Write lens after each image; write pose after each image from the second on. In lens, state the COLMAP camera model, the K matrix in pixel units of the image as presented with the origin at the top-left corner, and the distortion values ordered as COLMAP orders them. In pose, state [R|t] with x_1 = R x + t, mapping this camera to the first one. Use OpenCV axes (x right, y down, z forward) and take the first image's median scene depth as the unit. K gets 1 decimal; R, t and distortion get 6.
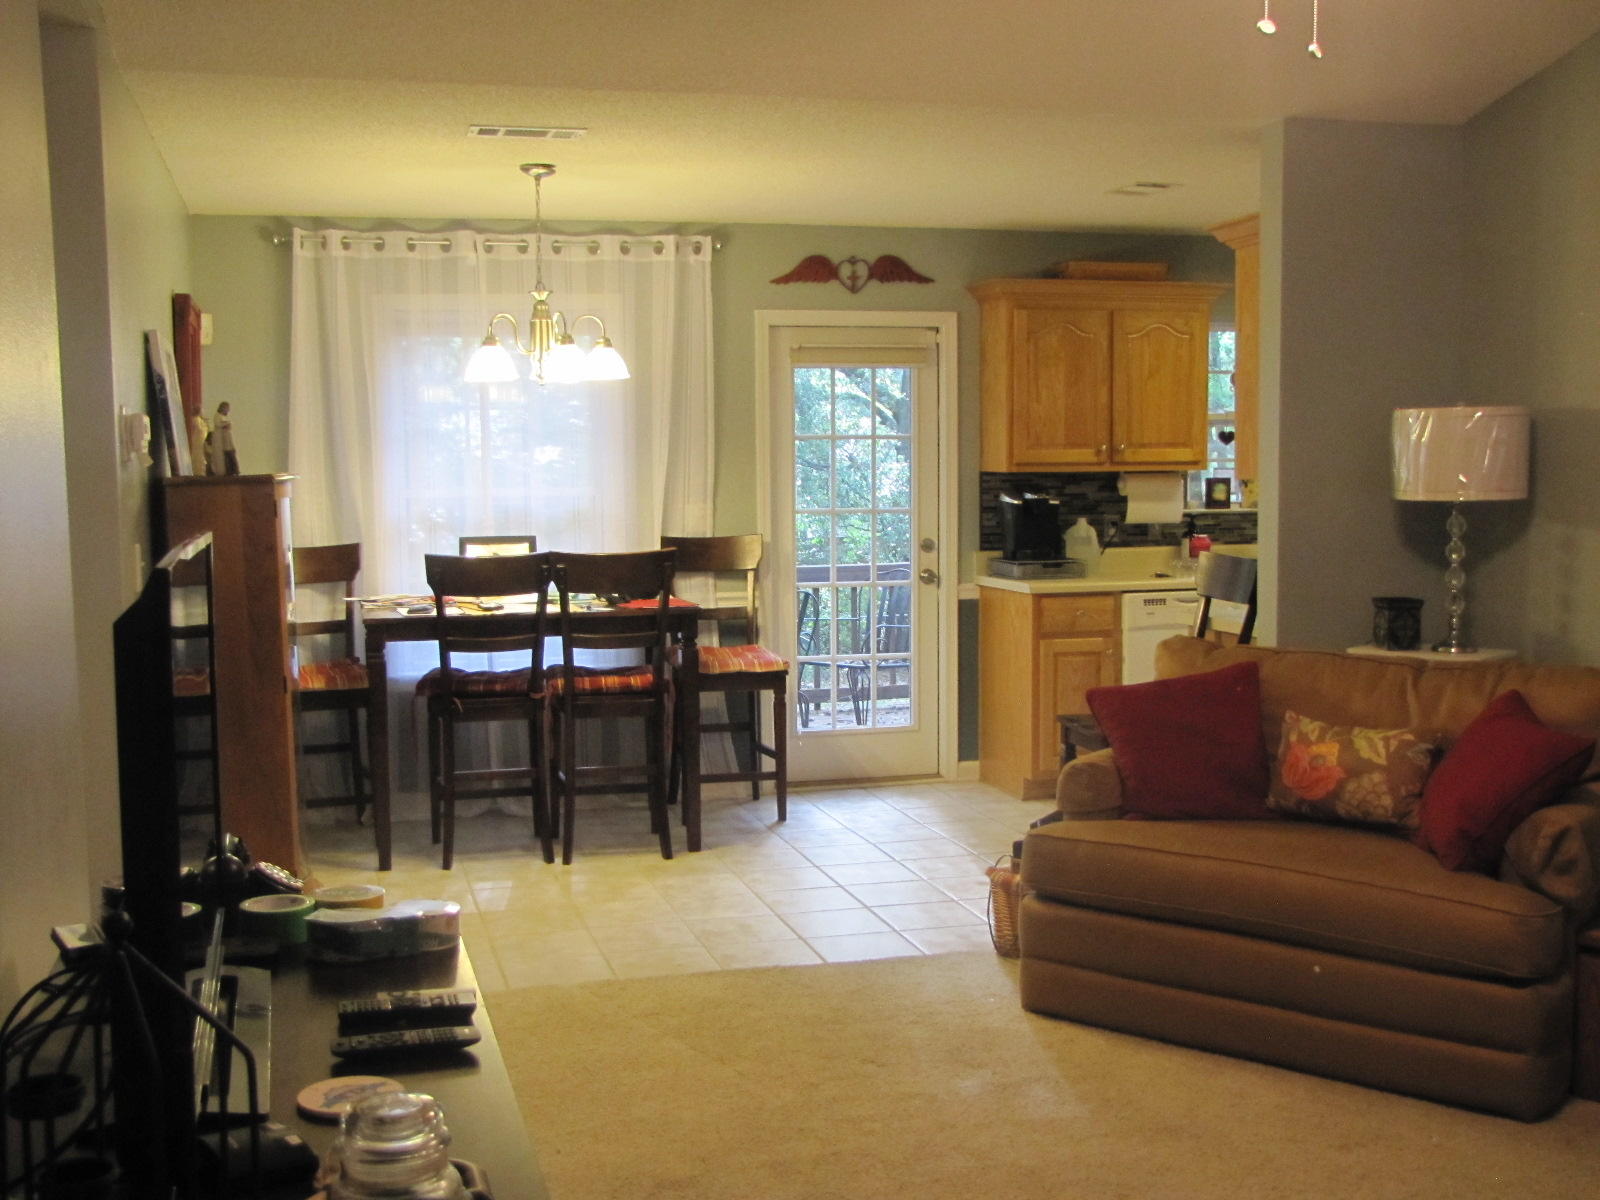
lens RADIAL K [[1814.6, 0, 799.4], [0, 1814.6, 601.8], [0, 0, 1]] dist [0.006024, 0.000000]
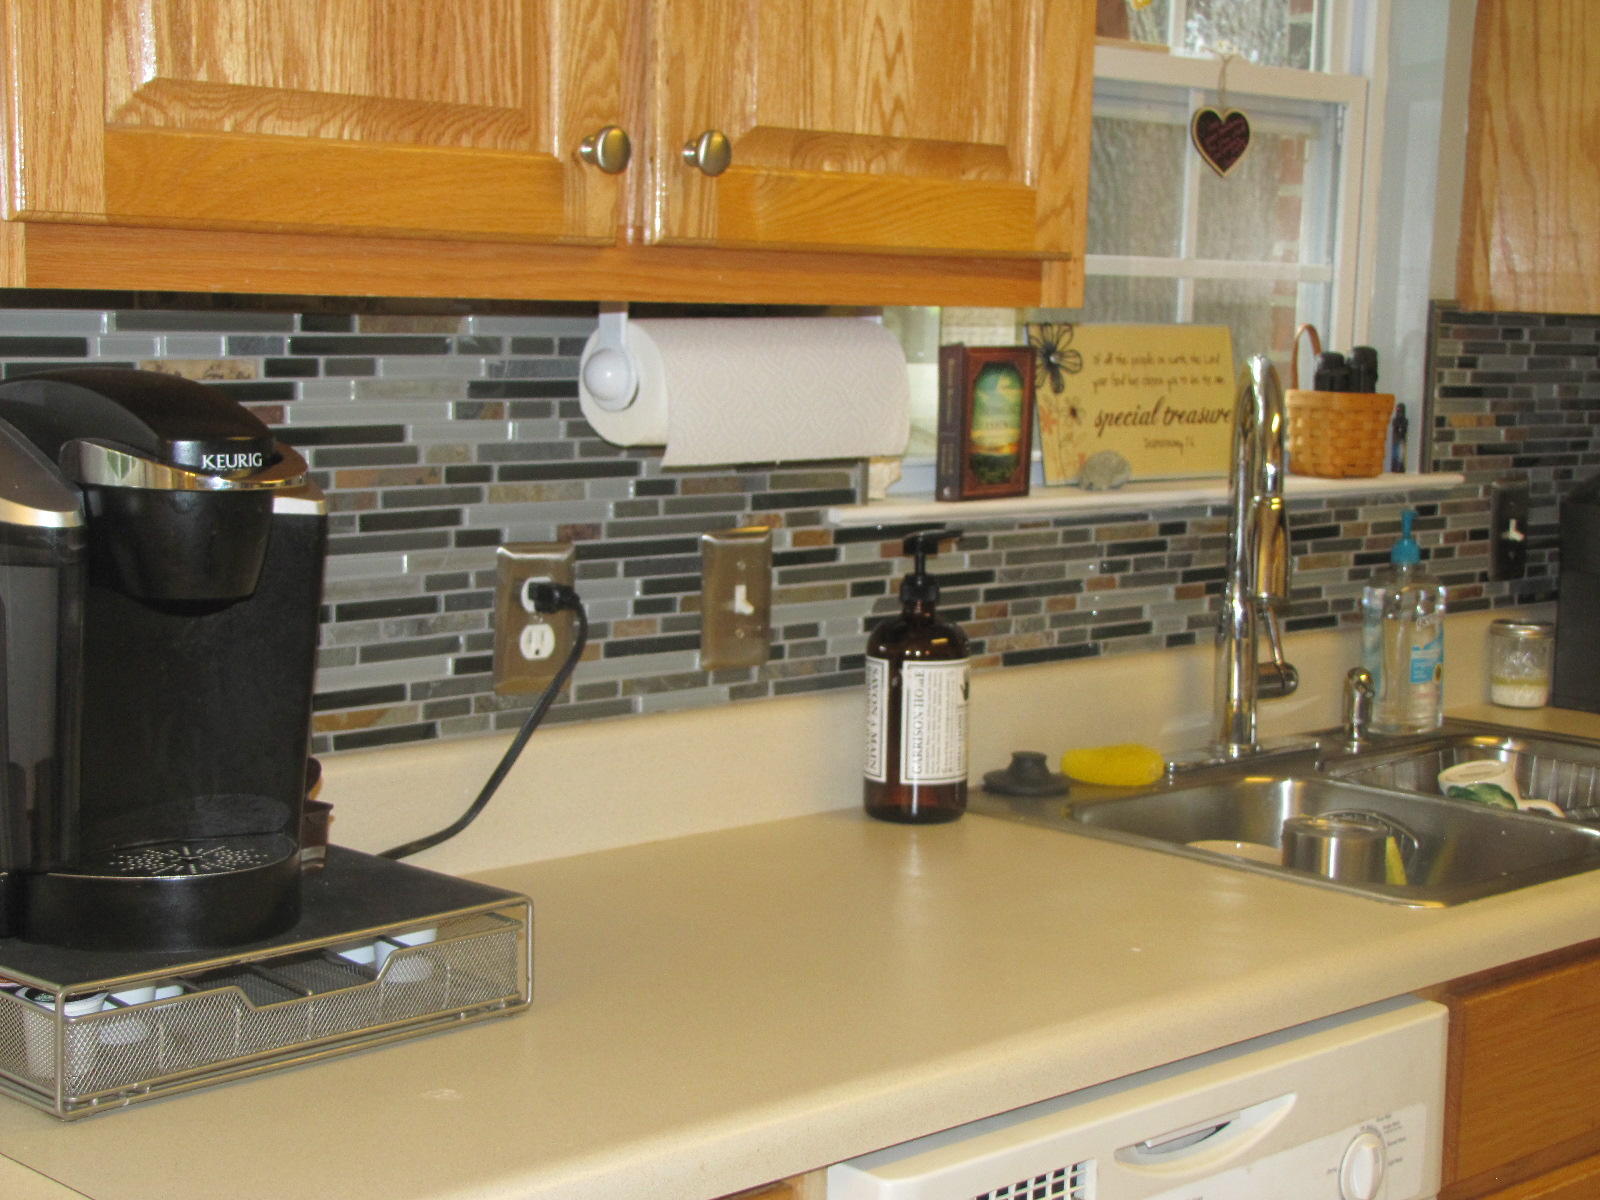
lens RADIAL K [[2708.2, 0, 805.2], [0, 2708.2, 600.2], [0, 0, 1]] dist [0.162265, 0.000000]
pose [[0.873636, -0.020102, 0.486165, 0.069768], [-0.002498, 0.998948, 0.045794, -0.054563], [-0.486574, -0.041221, 0.872667, 0.760562]]
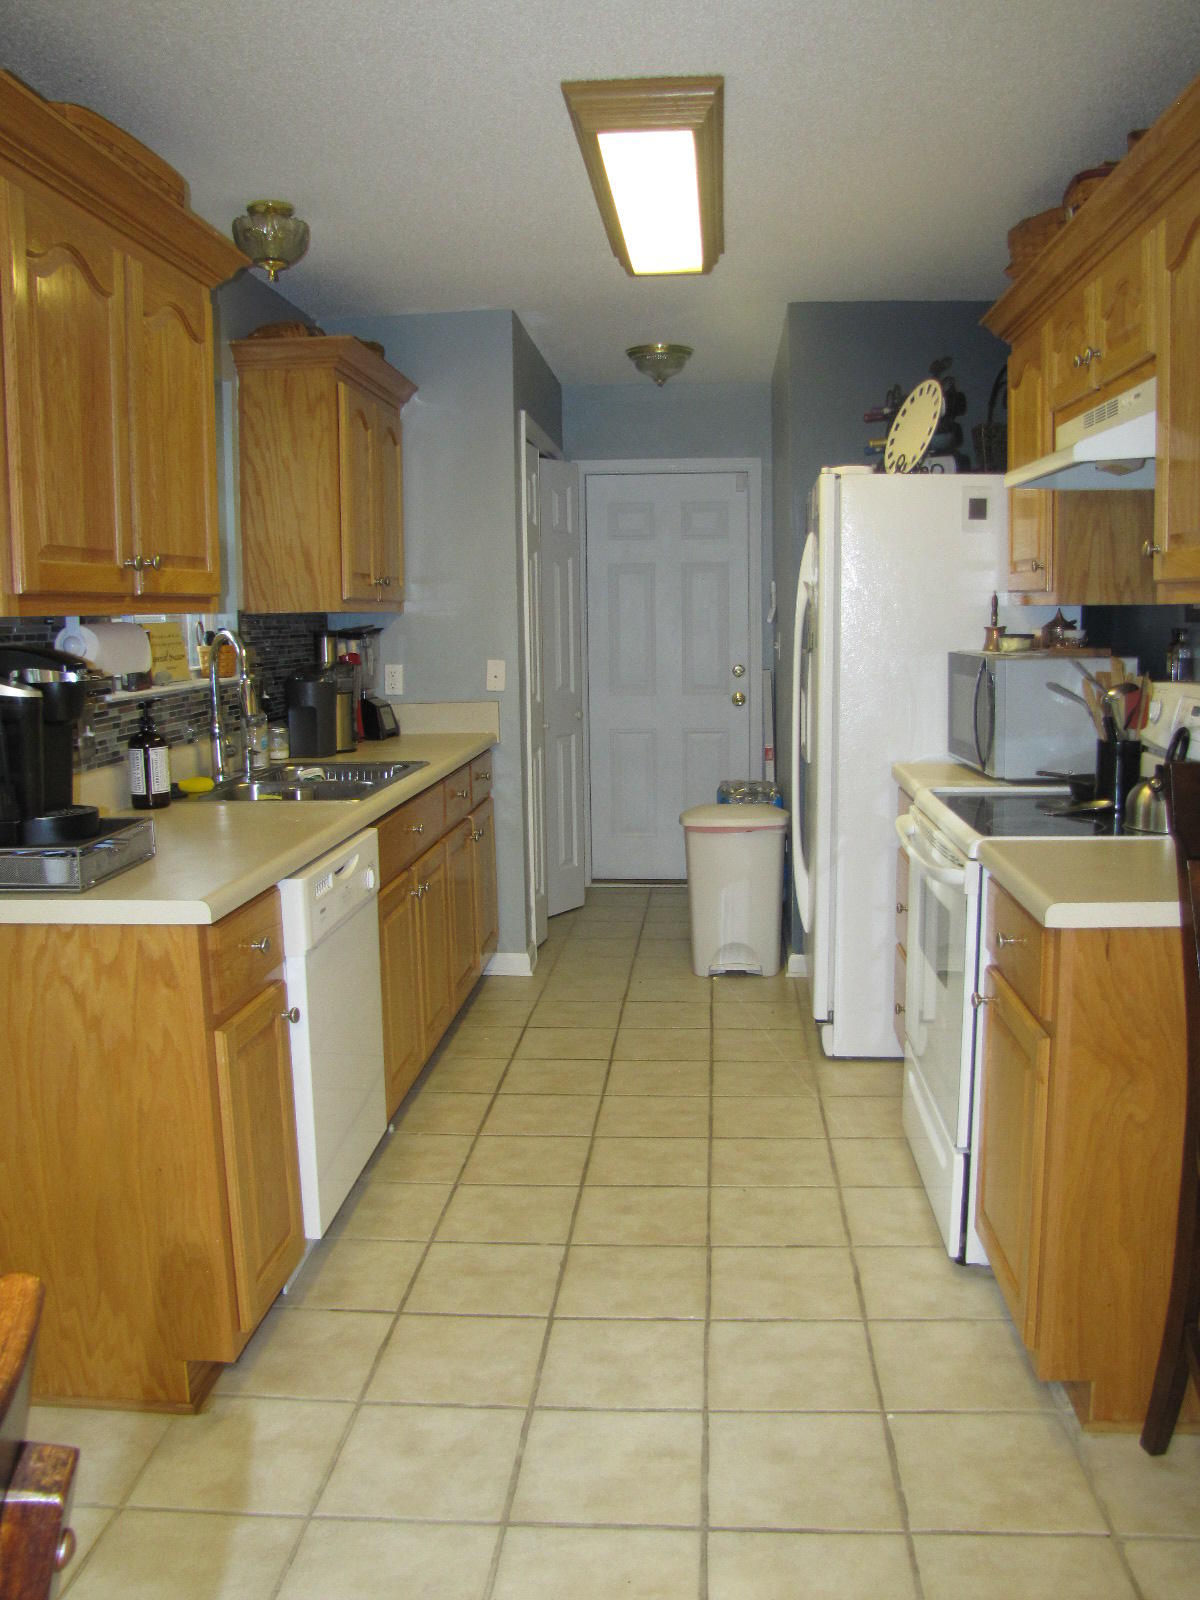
lens RADIAL K [[1334.5, 0, 599.6], [0, 1334.5, 796.0], [0, 0, 1]] dist [-0.015581, -0.002861]
pose [[0.355246, -0.123219, 0.926616, -0.098770], [0.083327, 0.991502, 0.099902, -0.048481], [-0.931051, 0.041723, 0.362495, 0.747419]]
